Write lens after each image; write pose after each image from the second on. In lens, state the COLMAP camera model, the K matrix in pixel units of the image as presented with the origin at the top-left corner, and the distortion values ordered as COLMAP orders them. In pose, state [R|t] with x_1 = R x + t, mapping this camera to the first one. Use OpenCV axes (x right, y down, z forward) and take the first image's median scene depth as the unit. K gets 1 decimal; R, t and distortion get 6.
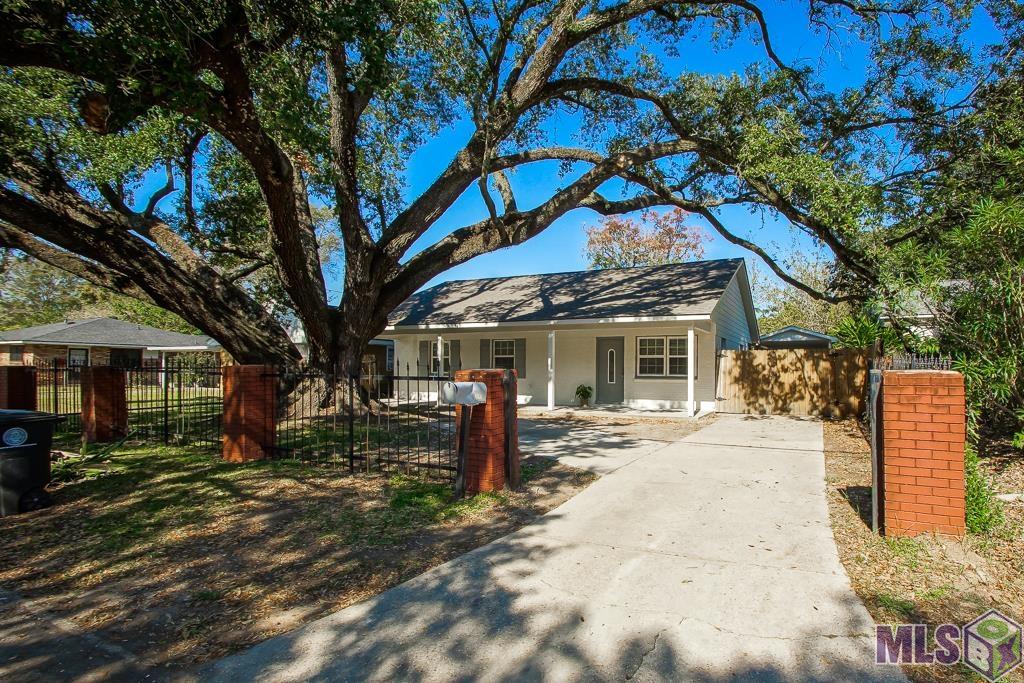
lens RADIAL K [[460.6, 0, 512.0], [0, 460.6, 341.5], [0, 0, 1]] dist [0.031860, -0.000143]
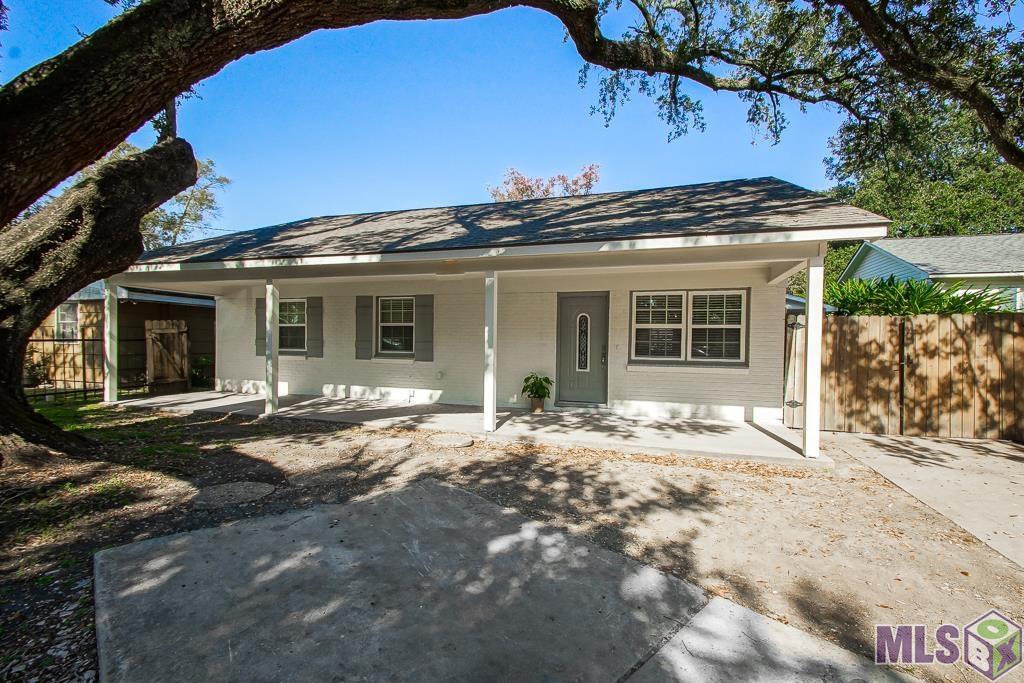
lens RADIAL K [[460.6, 0, 512.0], [0, 460.6, 341.5], [0, 0, 1]] dist [0.031860, -0.000143]
pose [[0.975383, 0.004868, 0.220462, 0.000369], [-0.018407, 0.998065, 0.059400, 0.022379], [-0.219747, -0.061996, 0.973585, 0.520798]]
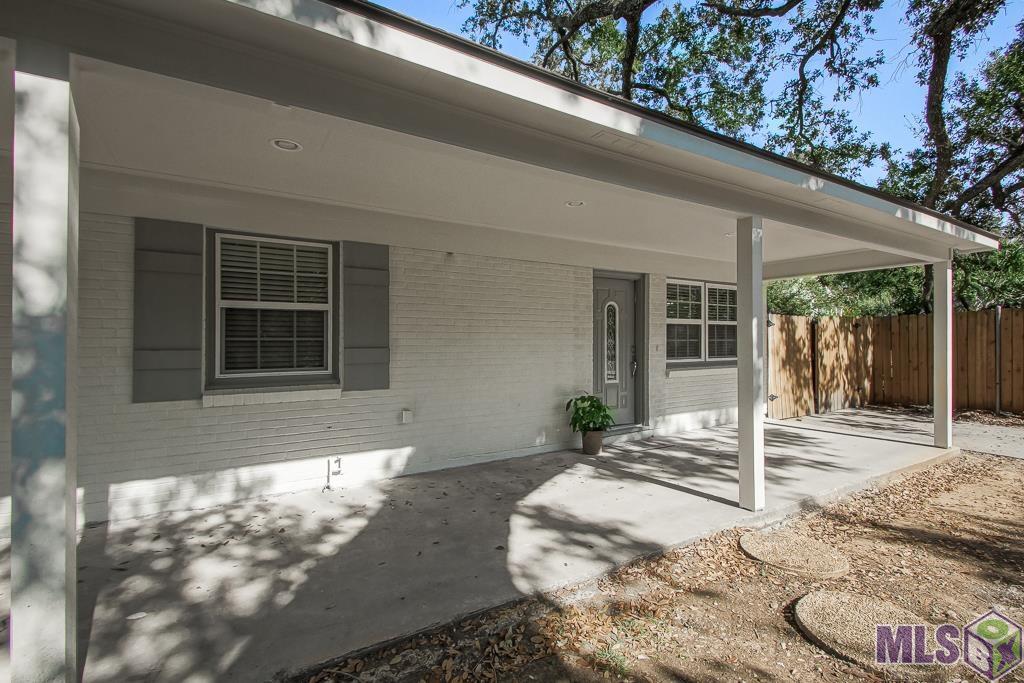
lens RADIAL K [[476.2, 0, 512.0], [0, 476.2, 341.5], [0, 0, 1]] dist [0.034505, 0.000031]
pose [[0.434510, -0.009950, 0.900612, -0.232961], [-0.048984, 0.998198, 0.034661, 0.047708], [-0.899334, -0.059176, 0.433240, 1.014355]]
